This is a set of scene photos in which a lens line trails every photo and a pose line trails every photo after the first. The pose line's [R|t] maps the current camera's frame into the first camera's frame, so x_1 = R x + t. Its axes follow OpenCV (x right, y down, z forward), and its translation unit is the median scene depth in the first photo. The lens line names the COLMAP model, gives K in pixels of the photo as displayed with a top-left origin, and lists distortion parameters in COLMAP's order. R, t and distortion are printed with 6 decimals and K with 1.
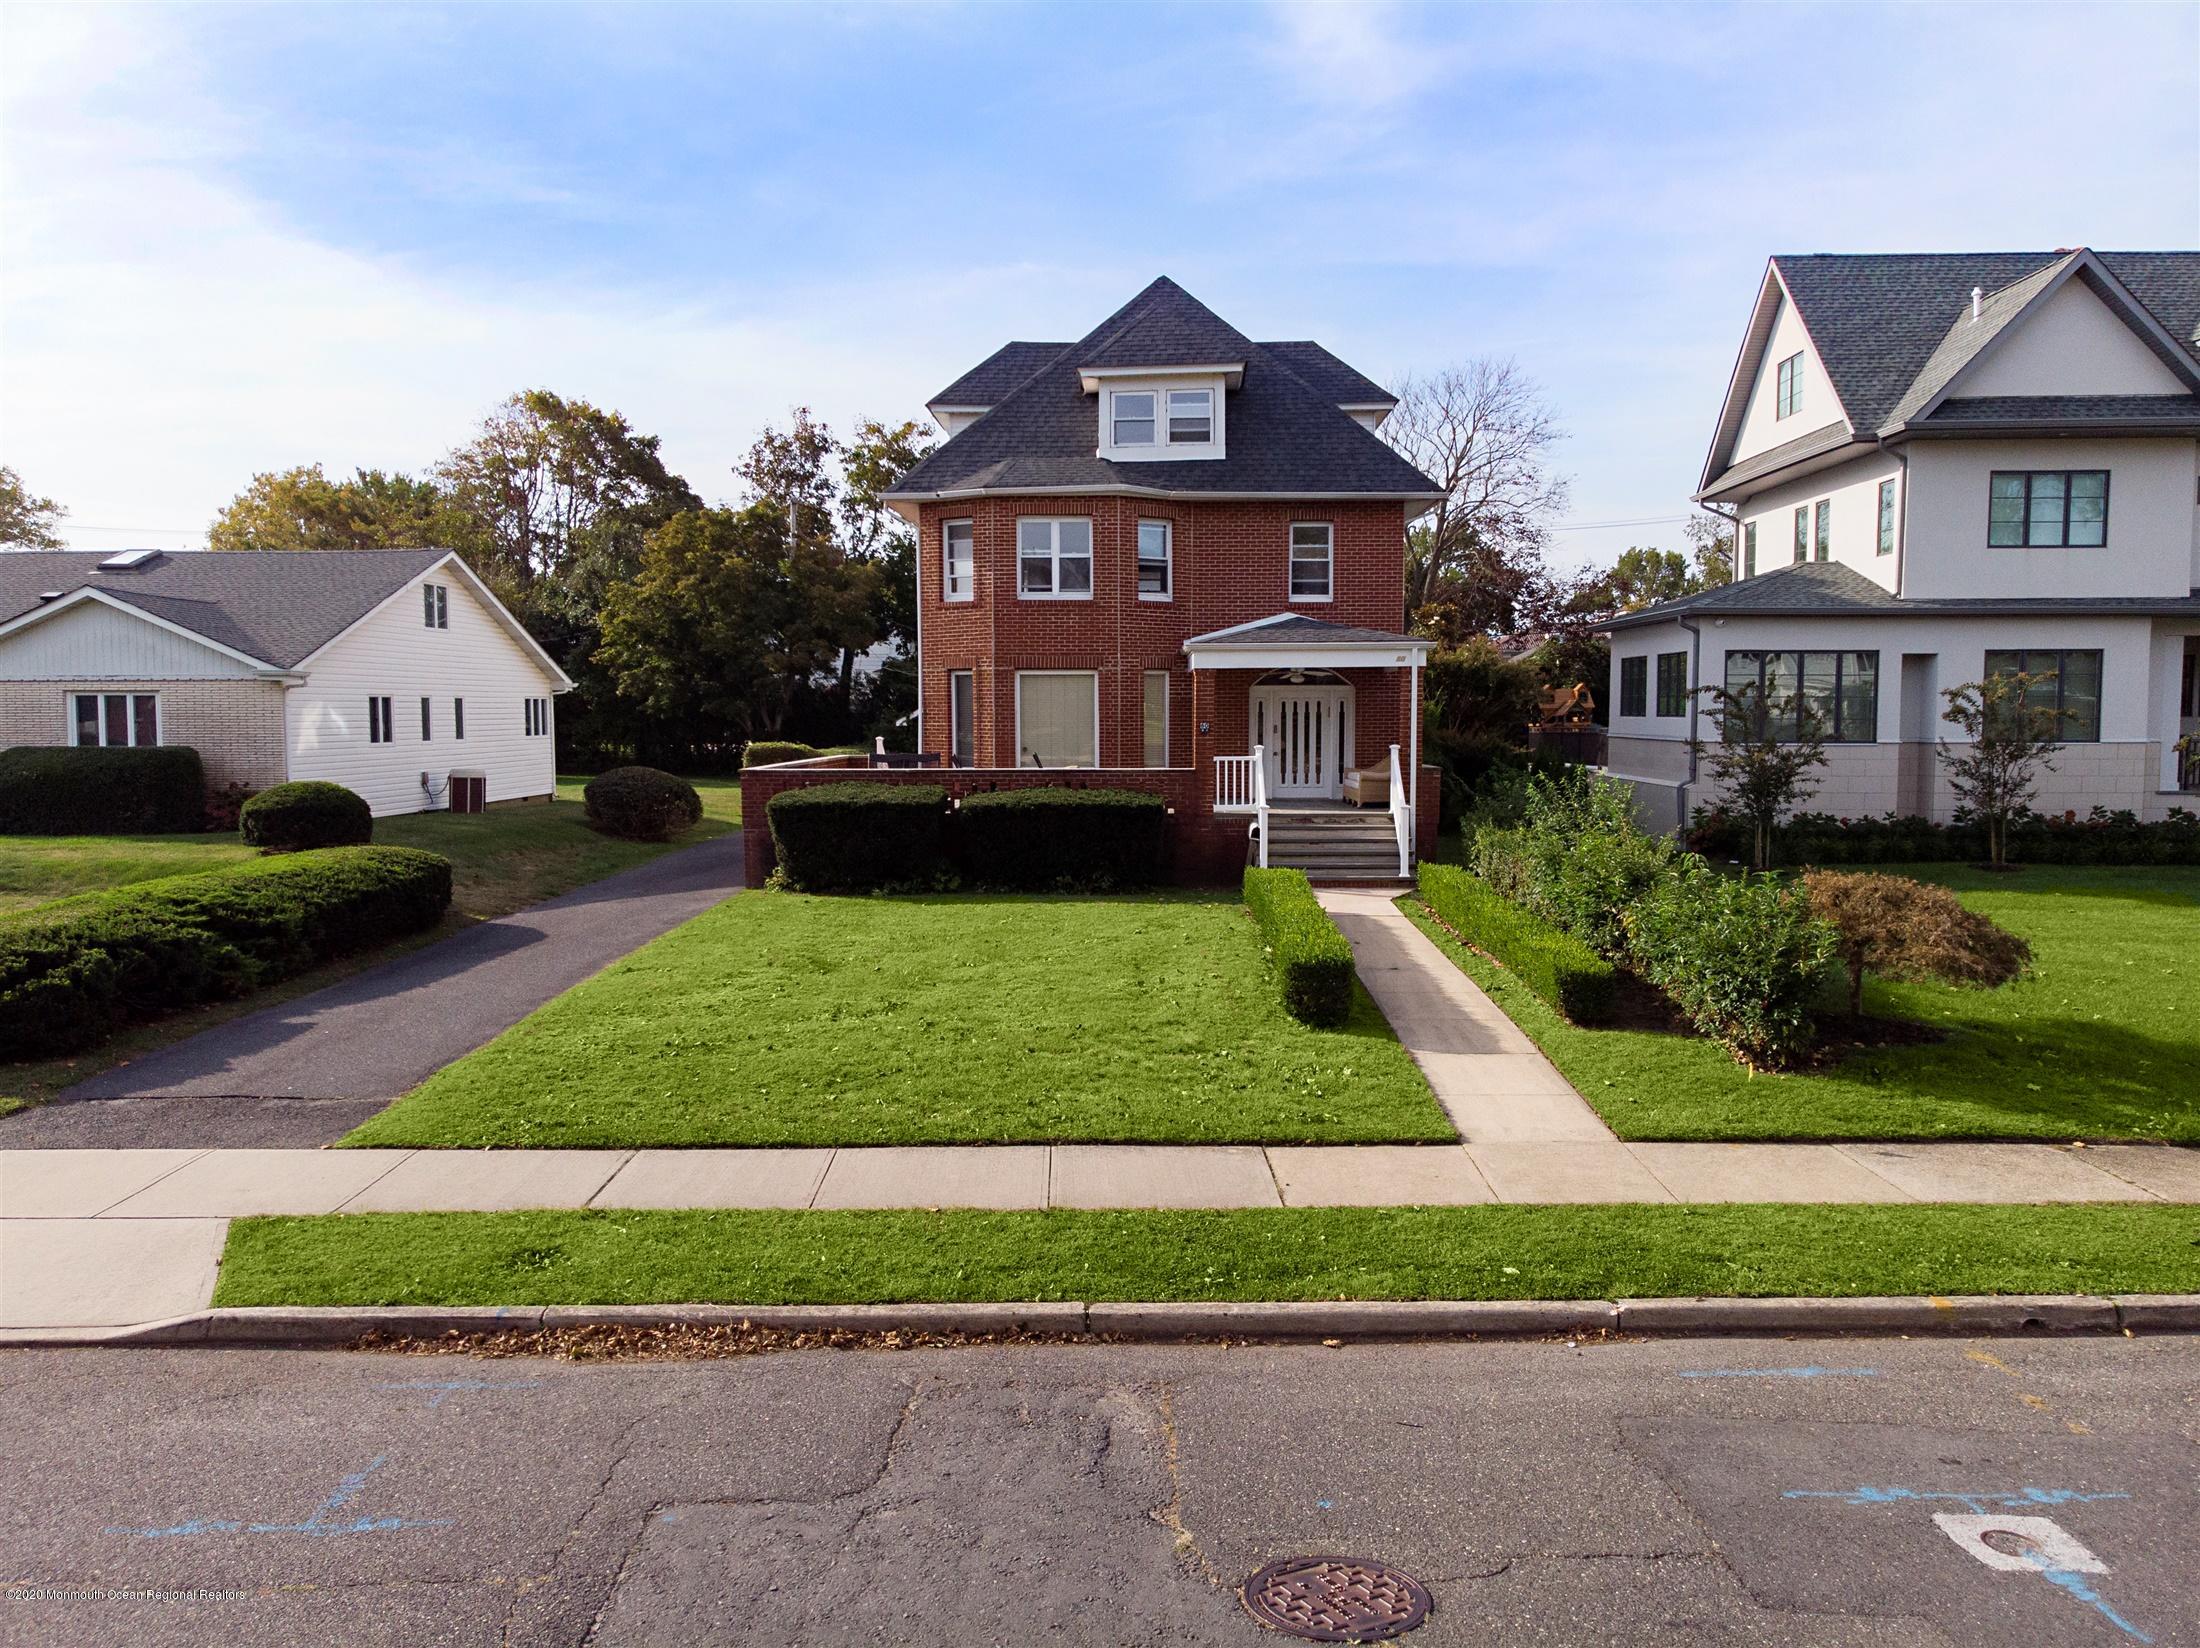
lens RADIAL K [[1636.9, 0, 1106.2], [0, 1636.9, 832.4], [0, 0, 1]] dist [-0.016094, 0.016942]
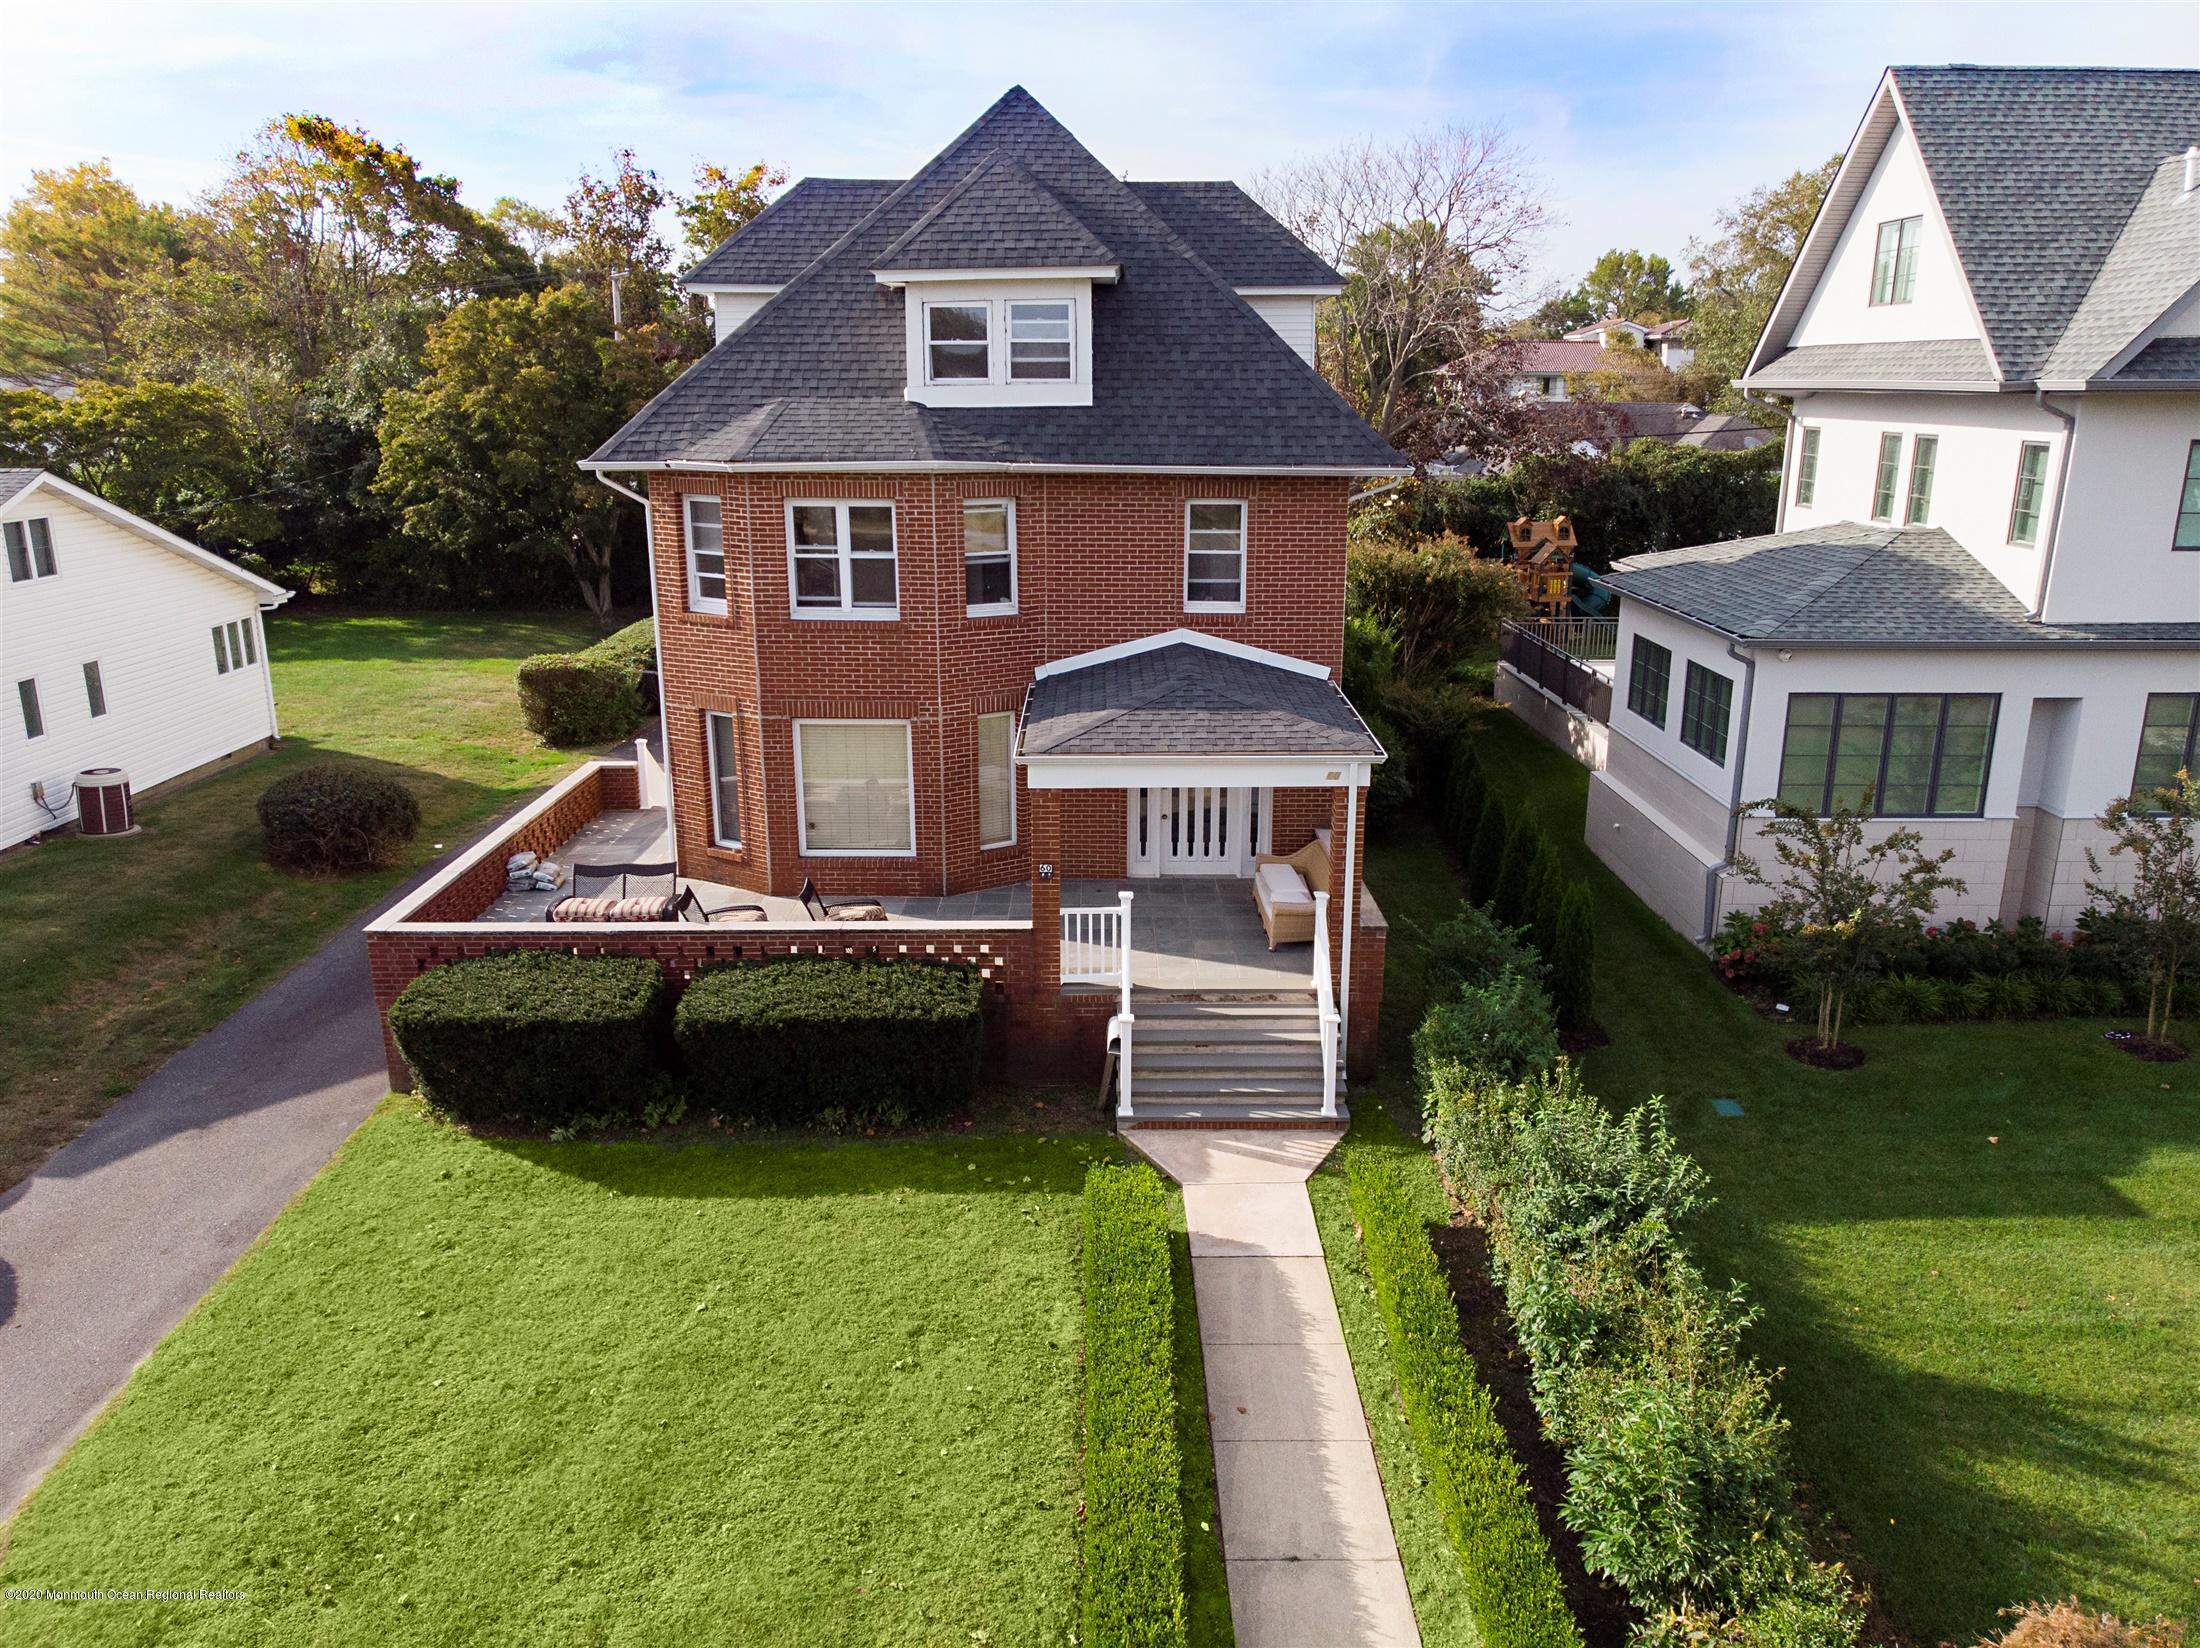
lens RADIAL K [[1636.9, 0, 1110.6], [0, 1636.9, 843.6], [0, 0, 1]] dist [-0.016094, 0.016942]
pose [[0.999460, -0.005347, 0.032421, 0.057124], [-0.001245, 0.979799, 0.199979, -0.184892], [-0.032835, -0.199912, 0.979264, 0.291114]]
